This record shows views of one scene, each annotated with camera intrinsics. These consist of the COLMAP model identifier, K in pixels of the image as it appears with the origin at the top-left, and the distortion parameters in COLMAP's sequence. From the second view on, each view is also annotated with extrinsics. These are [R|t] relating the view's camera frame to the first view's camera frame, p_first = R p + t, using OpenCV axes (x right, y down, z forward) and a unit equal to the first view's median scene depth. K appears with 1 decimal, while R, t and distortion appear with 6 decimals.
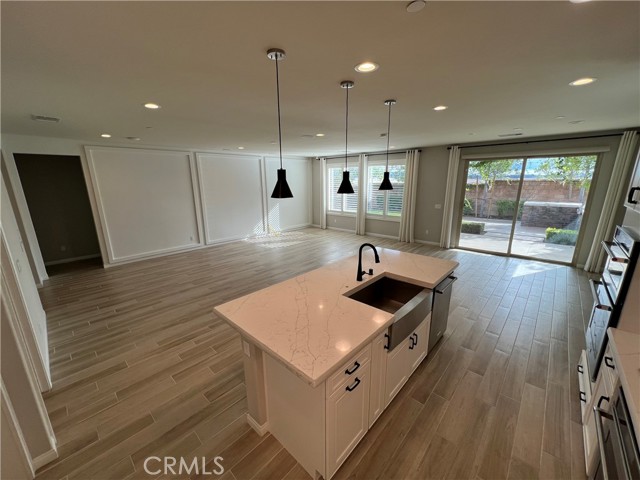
lens RADIAL K [[255.5, 0, 319.9], [0, 255.5, 240.5], [0, 0, 1]] dist [0.001636, -0.001702]
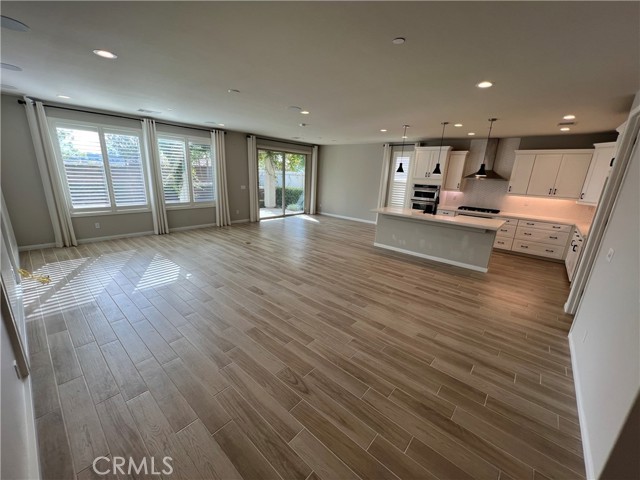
lens RADIAL K [[255.5, 0, 319.0], [0, 255.5, 241.3], [0, 0, 1]] dist [0.001636, -0.001702]
pose [[-0.026904, -0.248249, 0.968323, -1.013191], [0.185498, 0.950609, 0.248862, -0.182091], [-0.982276, 0.186317, 0.020475, 0.999465]]
